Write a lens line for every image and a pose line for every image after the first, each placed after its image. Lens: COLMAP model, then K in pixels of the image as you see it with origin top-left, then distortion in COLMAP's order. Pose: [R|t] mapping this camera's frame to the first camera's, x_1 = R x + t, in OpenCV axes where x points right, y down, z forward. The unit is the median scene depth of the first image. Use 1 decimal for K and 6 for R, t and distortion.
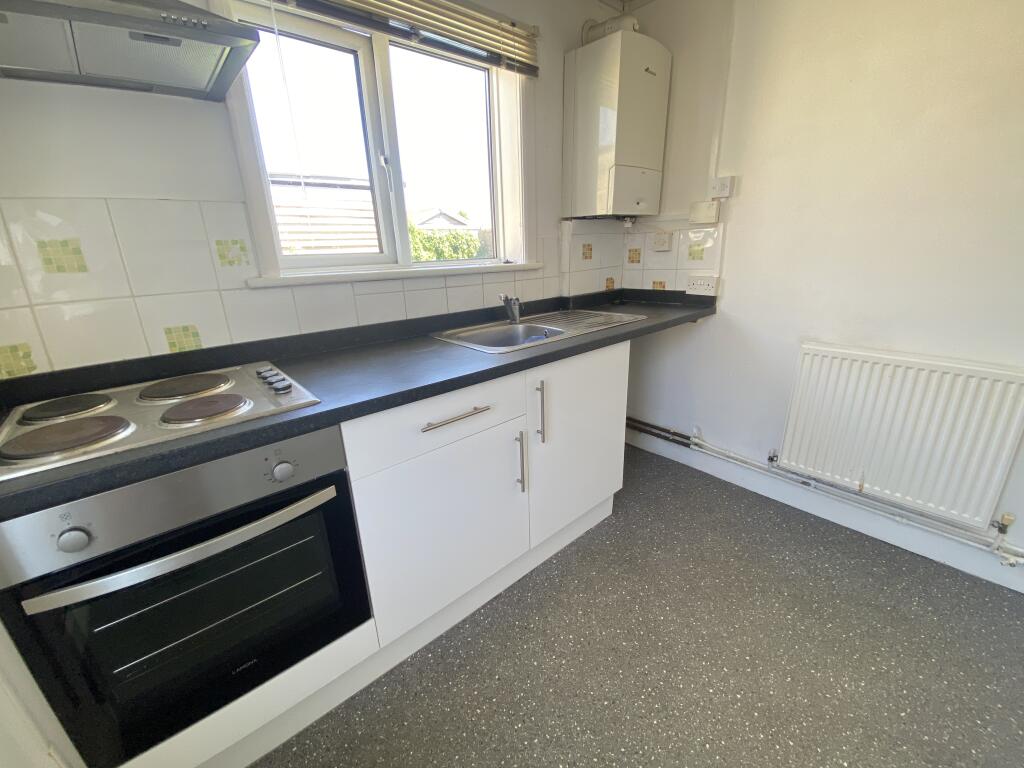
lens RADIAL K [[408.7, 0, 510.7], [0, 408.7, 388.0], [0, 0, 1]] dist [0.002351, -0.011121]
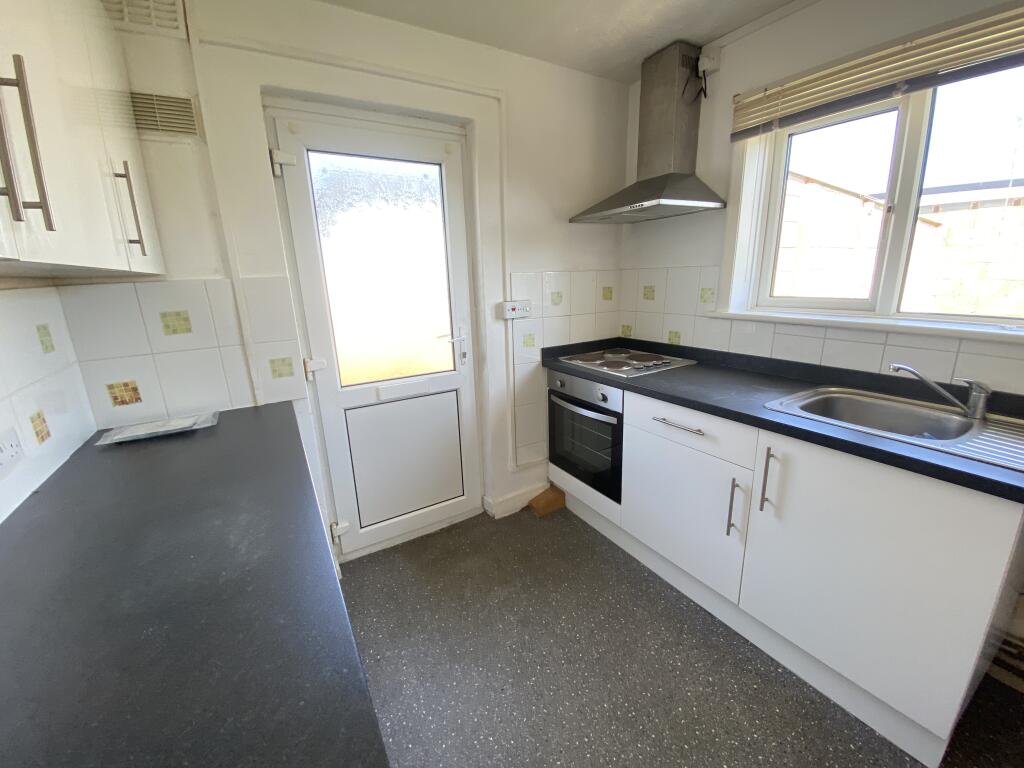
lens RADIAL K [[408.7, 0, 510.7], [0, 408.7, 388.0], [0, 0, 1]] dist [0.002351, -0.011121]
pose [[-0.177553, 0.296248, -0.938463, 1.178204], [-0.274393, 0.900893, 0.336303, -0.337024], [0.945084, 0.317219, -0.078668, 0.492169]]
